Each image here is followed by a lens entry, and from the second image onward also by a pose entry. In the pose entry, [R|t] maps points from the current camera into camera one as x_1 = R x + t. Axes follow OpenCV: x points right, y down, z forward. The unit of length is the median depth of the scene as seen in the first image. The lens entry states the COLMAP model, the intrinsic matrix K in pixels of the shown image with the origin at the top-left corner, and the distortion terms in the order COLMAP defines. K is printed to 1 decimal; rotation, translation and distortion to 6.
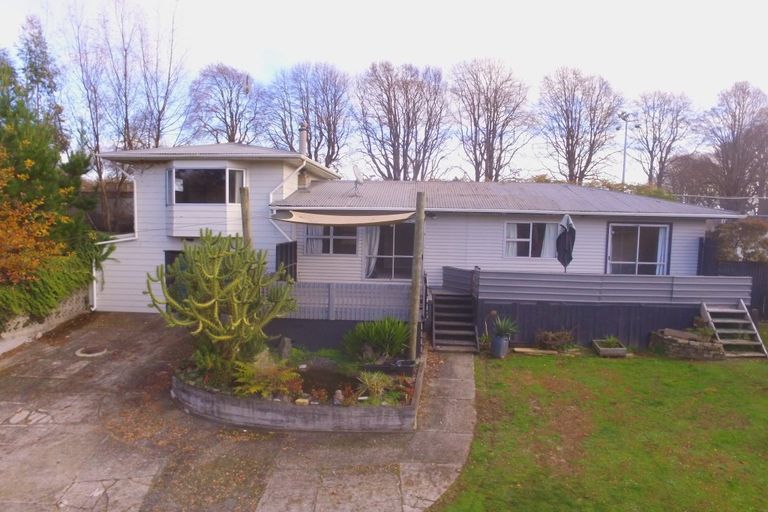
lens RADIAL K [[522.0, 0, 396.2], [0, 522.0, 248.9], [0, 0, 1]] dist [-0.122875, 0.105004]
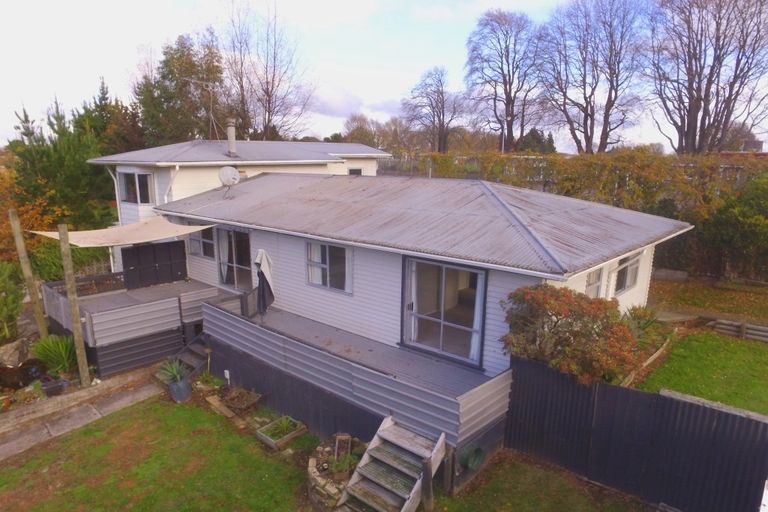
lens RADIAL K [[522.2, 0, 396.0], [0, 522.2, 258.5], [0, 0, 1]] dist [-0.124017, 0.107709]
pose [[0.778298, 0.116398, -0.617012, 0.810686], [-0.034612, 0.989126, 0.142937, -0.144199], [0.626941, -0.089891, 0.773864, 0.448215]]
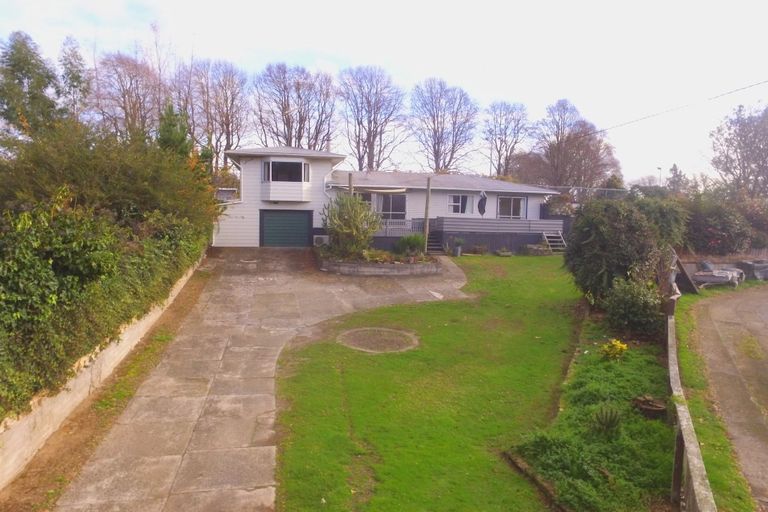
lens RADIAL K [[522.0, 0, 396.2], [0, 522.0, 248.9], [0, 0, 1]] dist [-0.122875, 0.105004]
pose [[0.960207, -0.016389, 0.278809, -0.500850], [0.011442, 0.999747, 0.019360, 0.106558], [-0.279056, -0.015399, 0.960151, -0.772792]]
